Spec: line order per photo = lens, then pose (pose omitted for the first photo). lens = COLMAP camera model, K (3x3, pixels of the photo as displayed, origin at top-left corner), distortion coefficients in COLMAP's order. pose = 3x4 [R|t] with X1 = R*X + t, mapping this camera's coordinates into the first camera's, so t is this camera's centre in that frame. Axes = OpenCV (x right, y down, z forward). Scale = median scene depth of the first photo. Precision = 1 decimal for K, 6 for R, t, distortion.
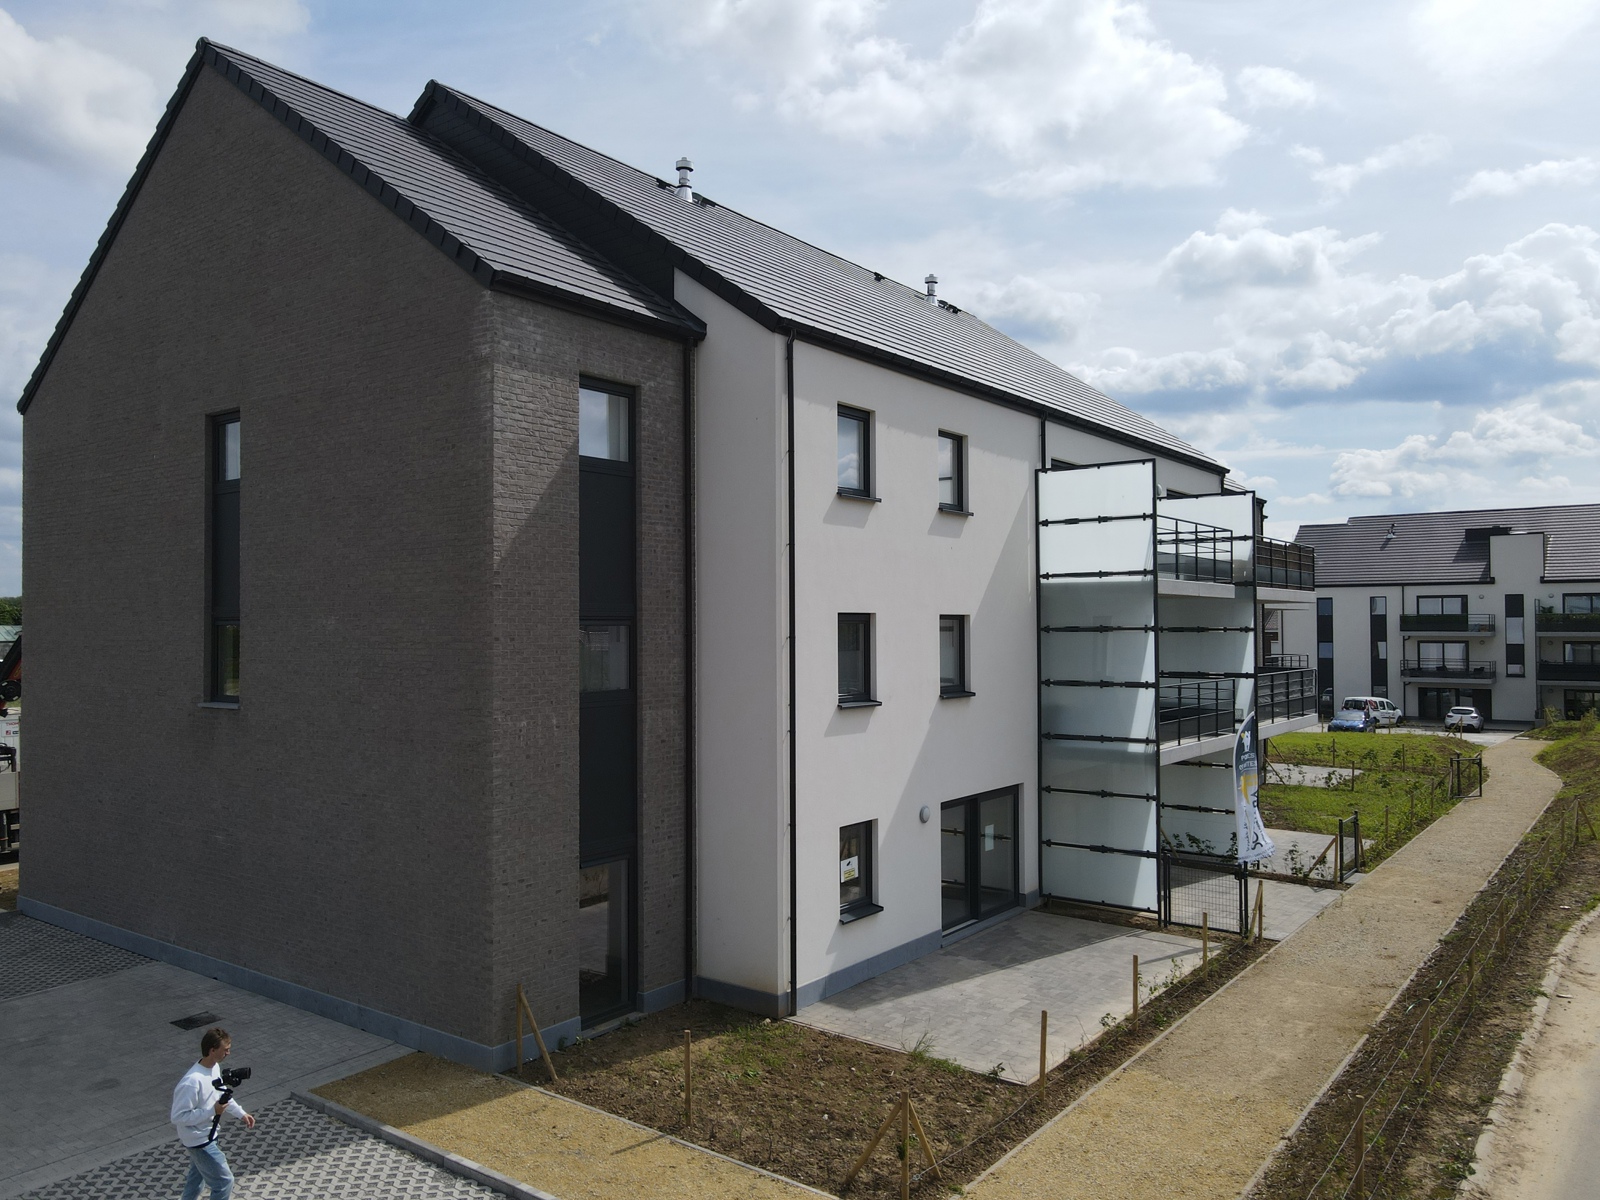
lens RADIAL K [[1169.9, 0, 792.2], [0, 1169.9, 593.0], [0, 0, 1]] dist [0.019160, -0.005556]
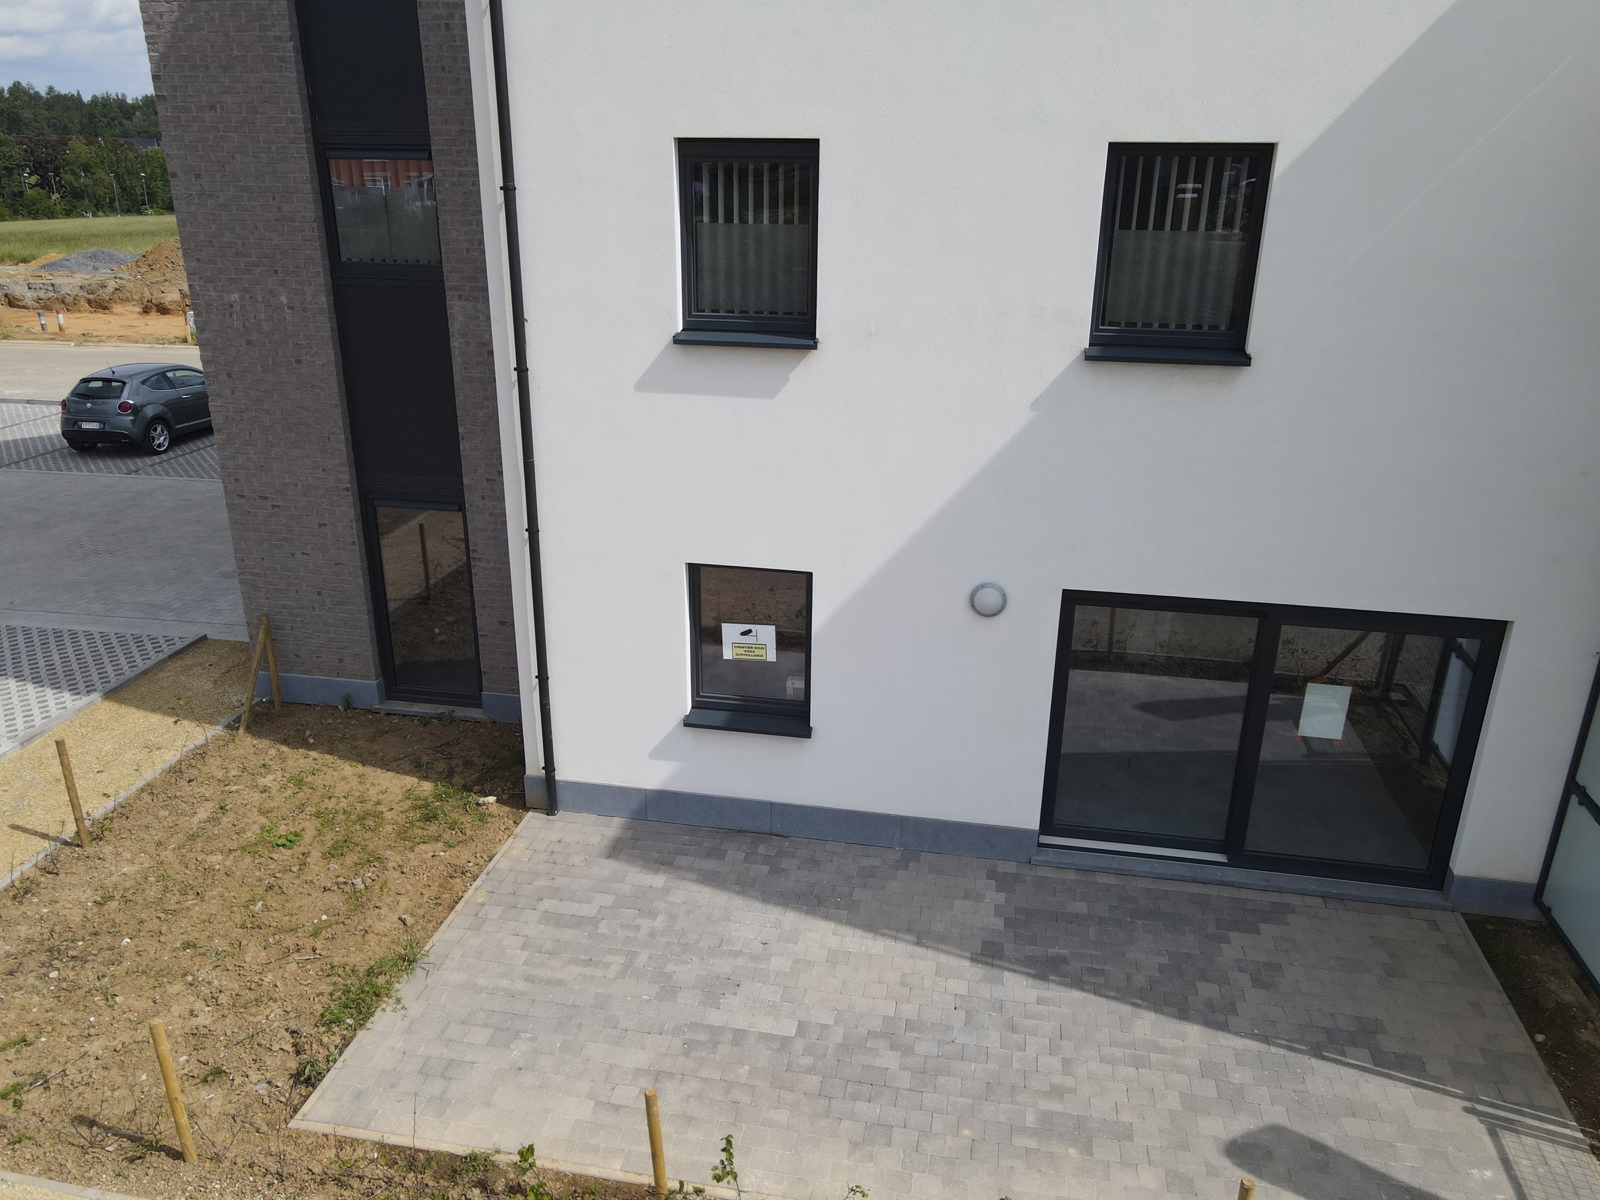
lens RADIAL K [[1169.9, 0, 787.8], [0, 1169.9, 598.9], [0, 0, 1]] dist [0.019160, -0.005556]
pose [[0.446687, 0.319984, -0.835512, 0.527856], [0.013861, 0.931269, 0.364068, 0.019235], [0.894583, -0.174205, 0.411551, 0.830338]]
